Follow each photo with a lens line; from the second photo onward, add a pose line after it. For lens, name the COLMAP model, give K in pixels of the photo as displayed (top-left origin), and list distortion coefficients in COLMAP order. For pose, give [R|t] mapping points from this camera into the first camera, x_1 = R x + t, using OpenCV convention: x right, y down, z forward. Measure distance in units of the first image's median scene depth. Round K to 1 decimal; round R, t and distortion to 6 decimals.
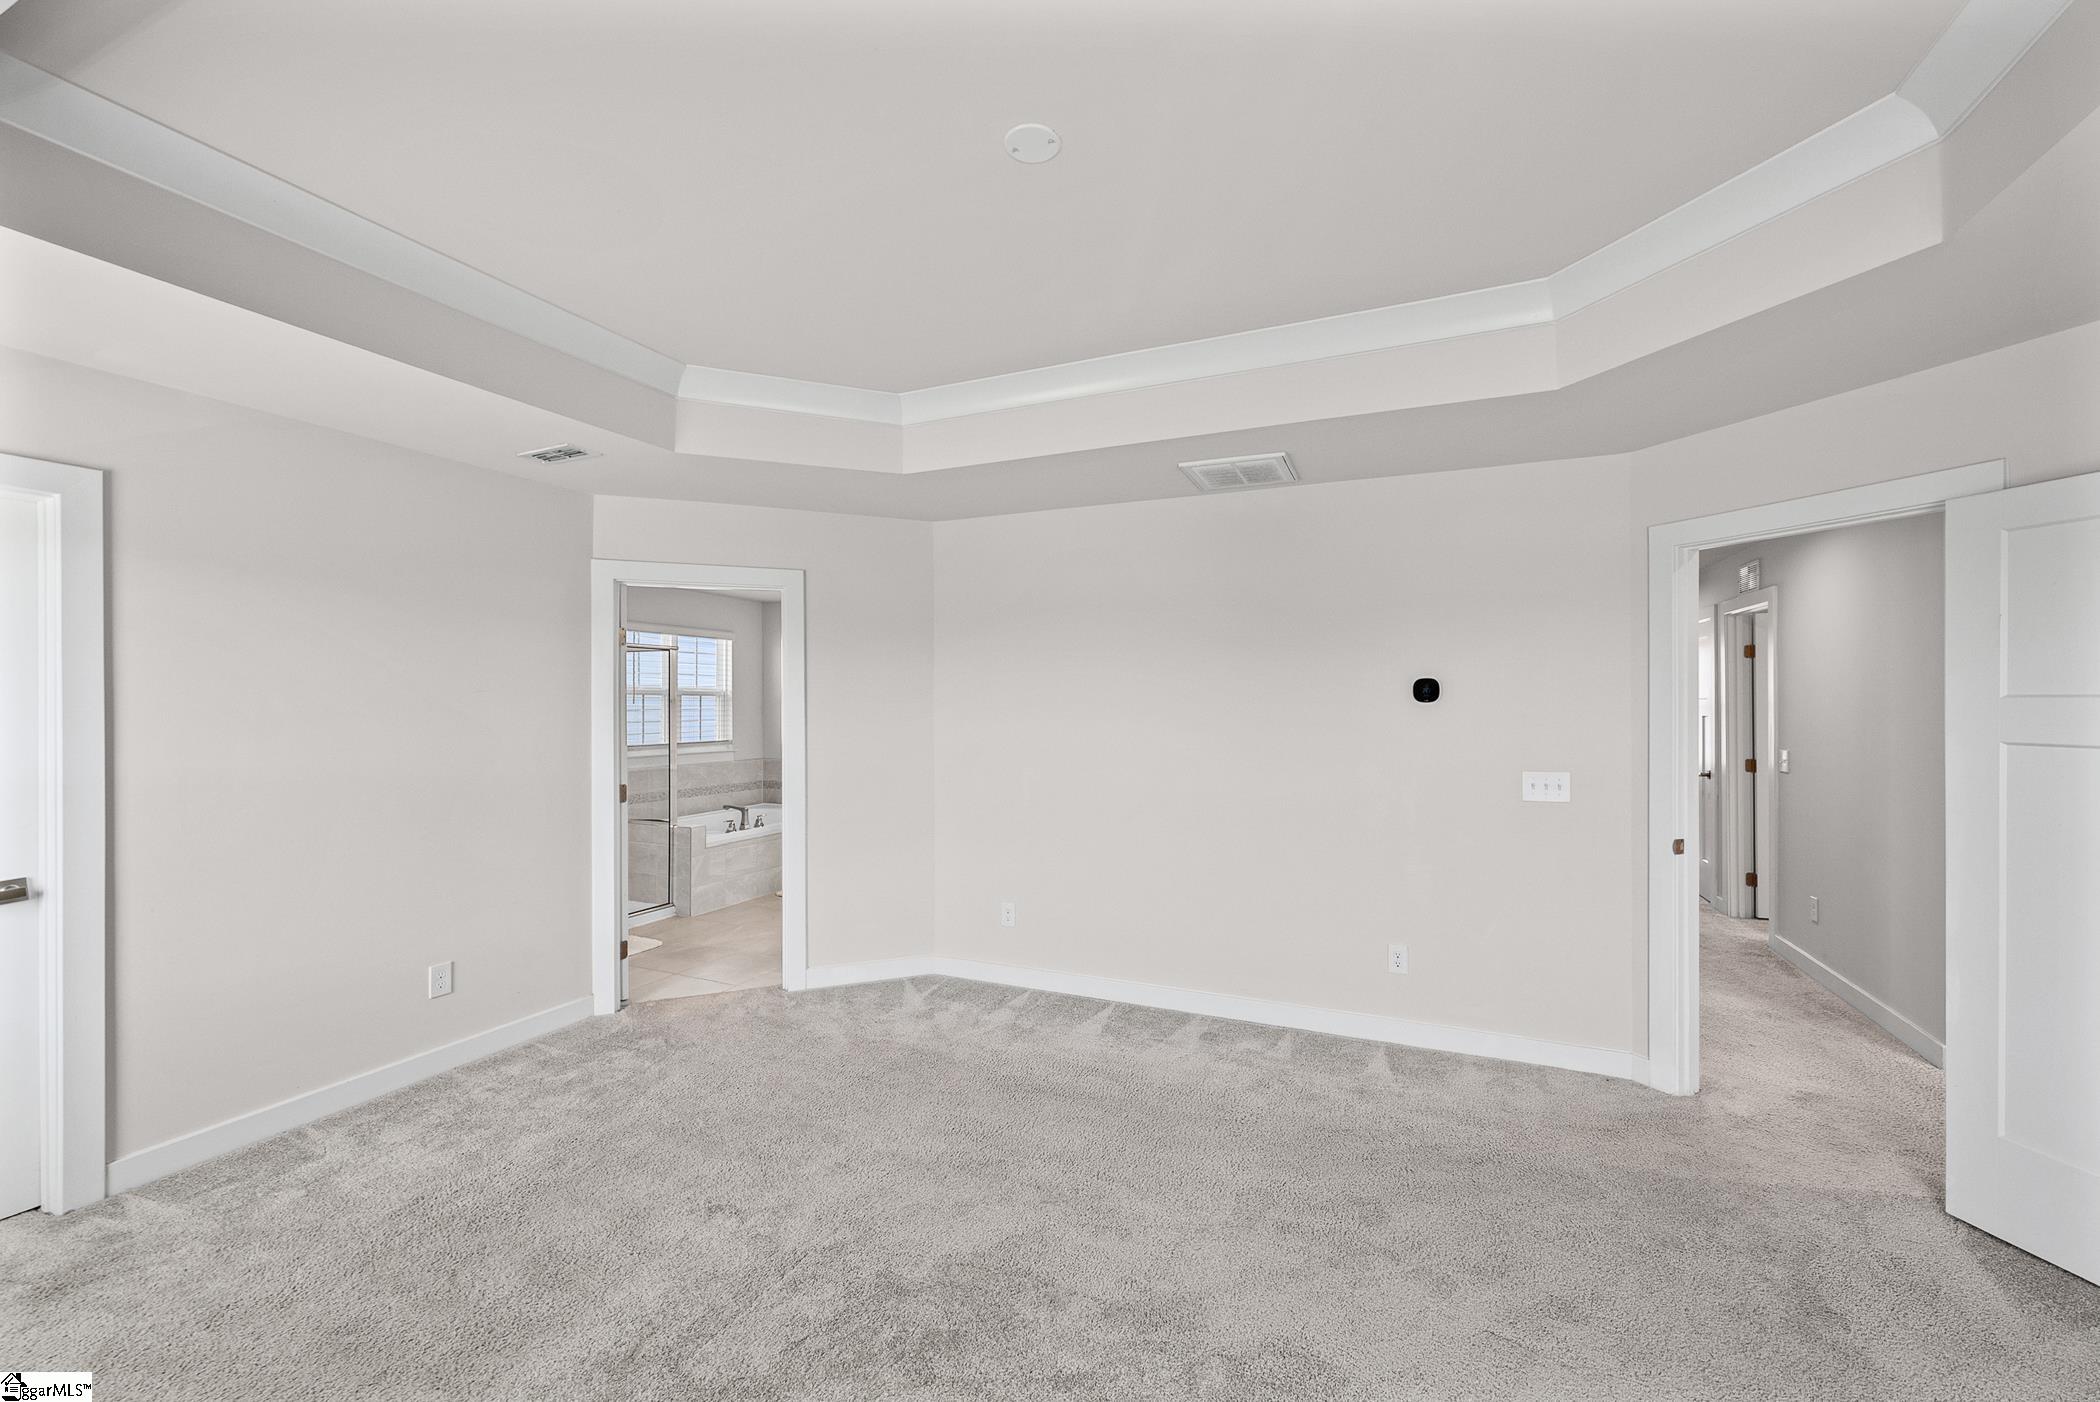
lens RADIAL K [[837.1, 0, 1042.3], [0, 837.1, 710.2], [0, 0, 1]] dist [-0.000433, -0.000062]
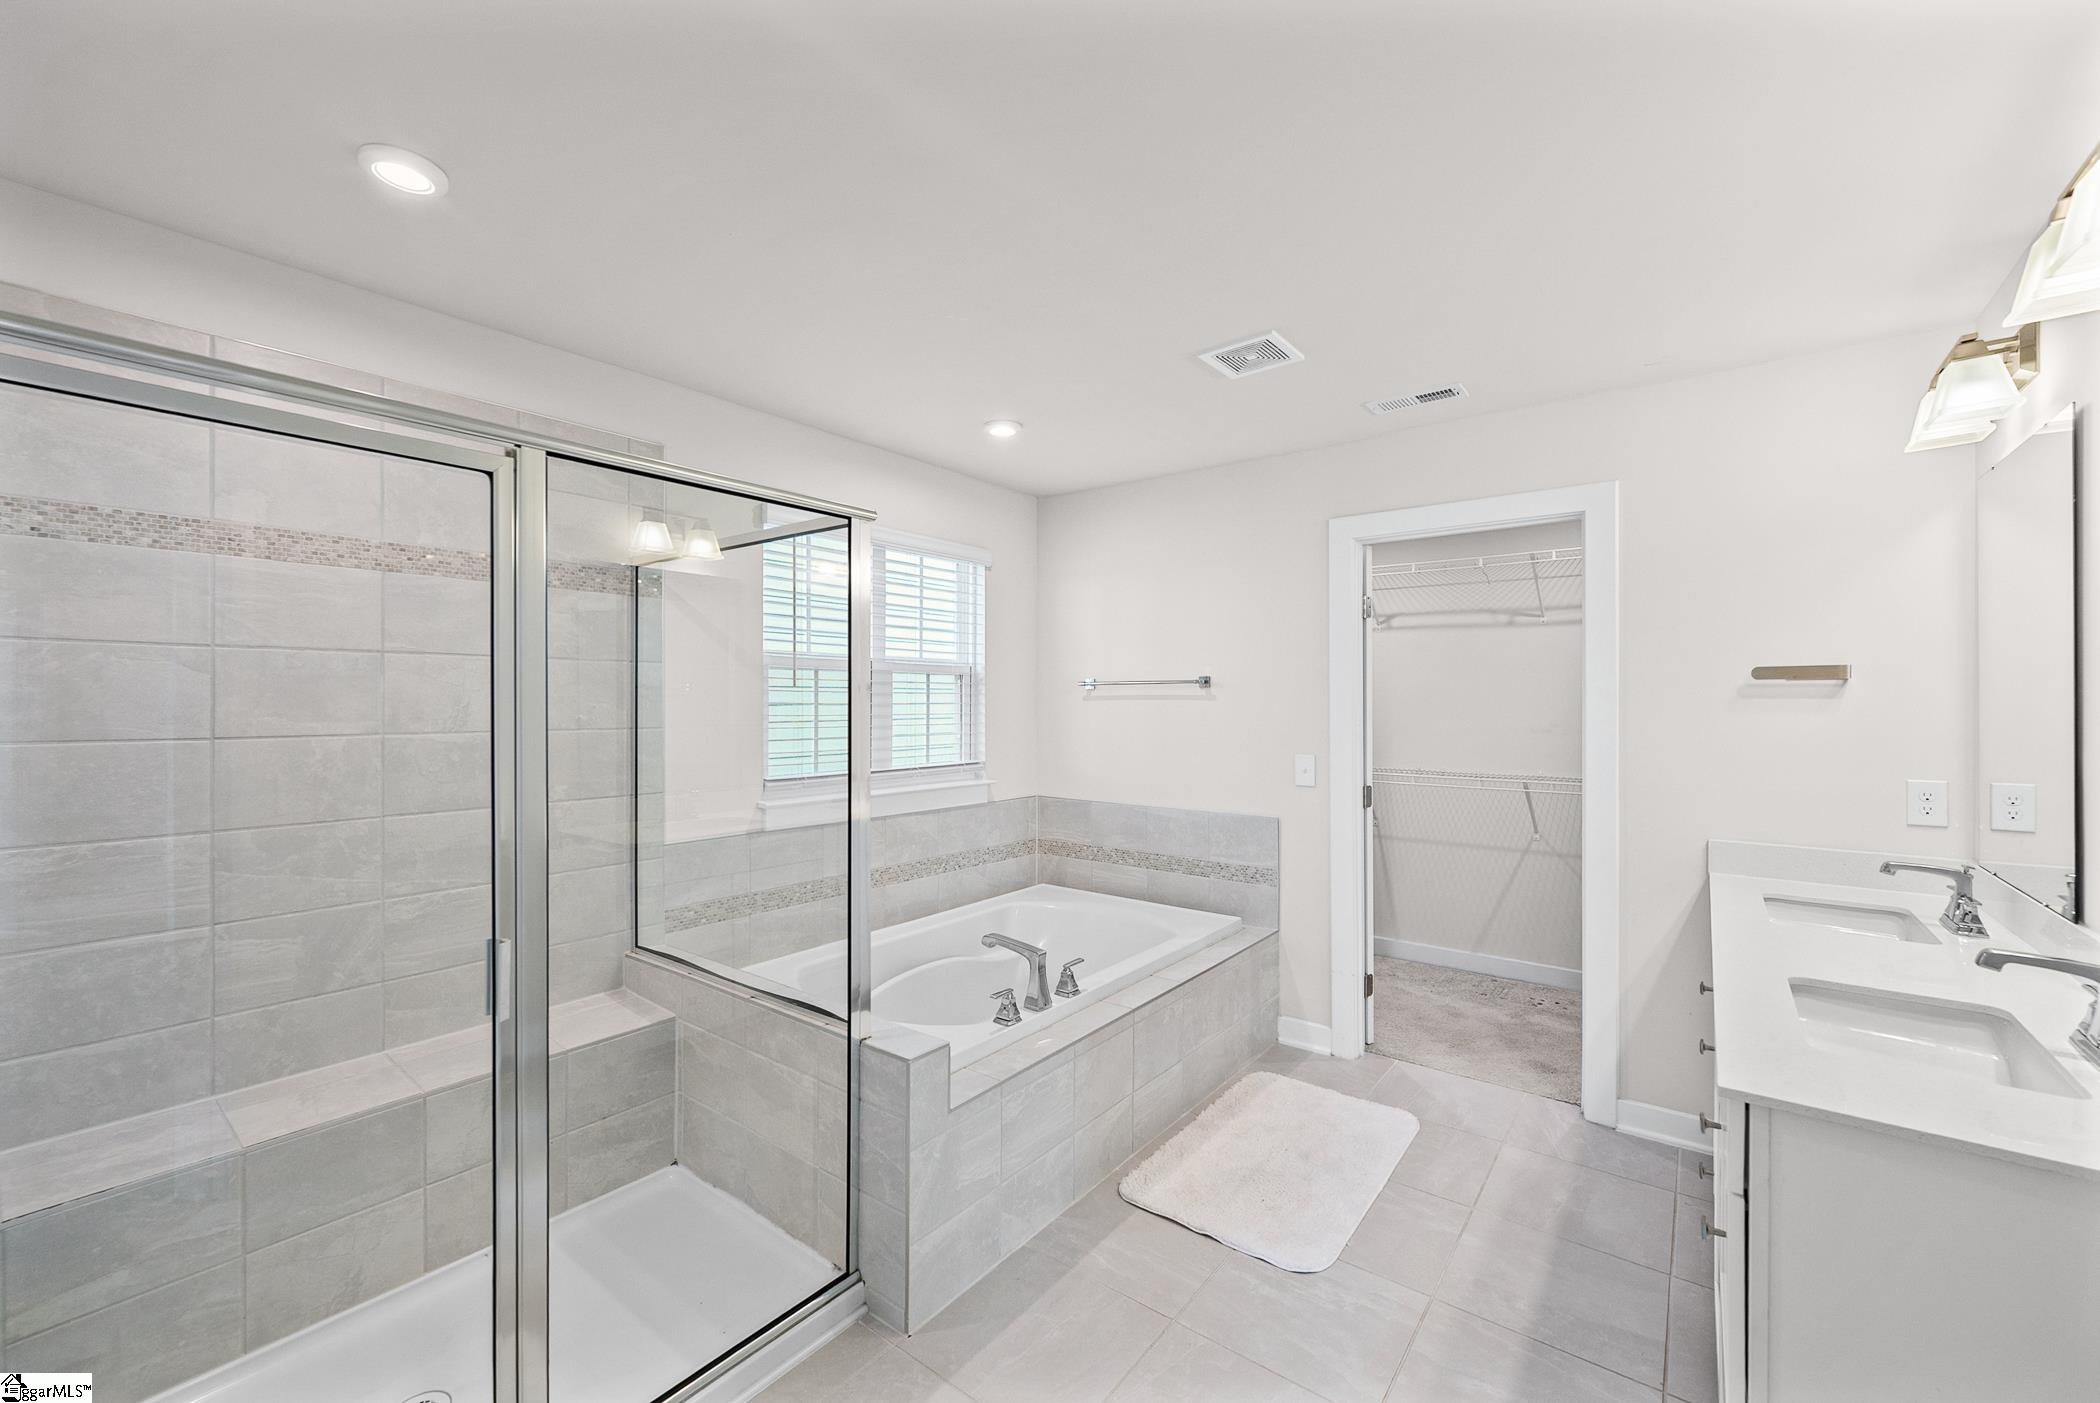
lens RADIAL K [[838.5, 0, 1043.3], [0, 838.5, 686.9], [0, 0, 1]] dist [0.003453, 0.000674]
pose [[0.971598, -0.006081, -0.236560, -0.246520], [0.000121, 0.999682, -0.025202, 0.003594], [0.236638, 0.024457, 0.971290, 0.586284]]
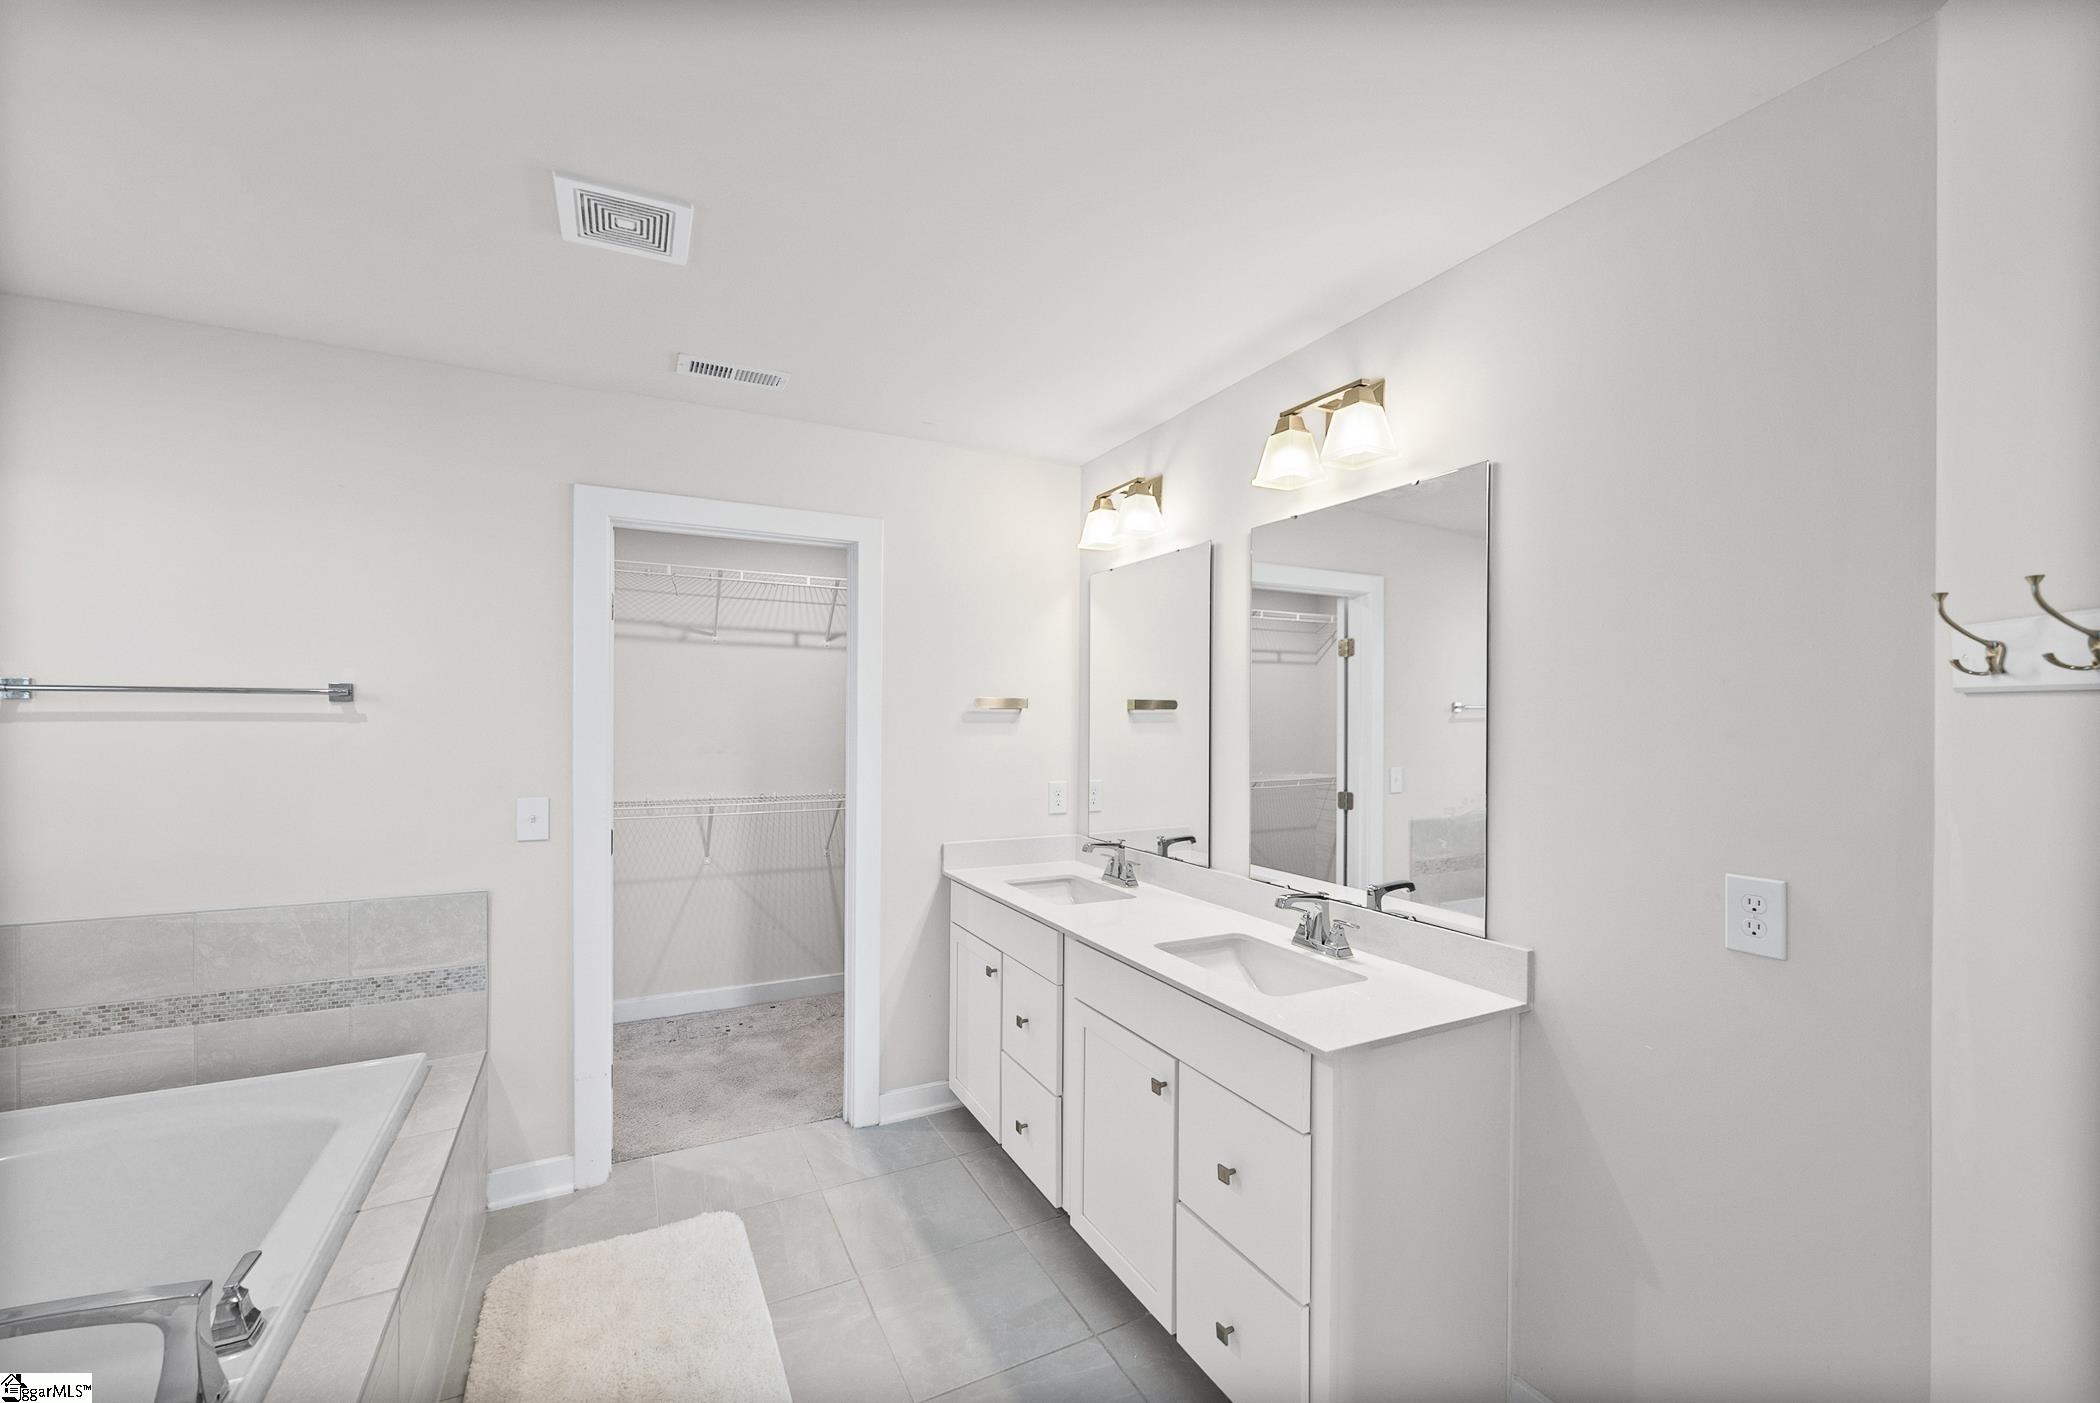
lens RADIAL K [[837.1, 0, 1042.3], [0, 837.1, 710.7], [0, 0, 1]] dist [-0.000433, -0.000062]
pose [[0.624277, 0.009352, 0.781147, -0.360734], [0.000269, 0.999926, -0.012186, -0.001825], [-0.781203, 0.007818, 0.624228, 0.710357]]
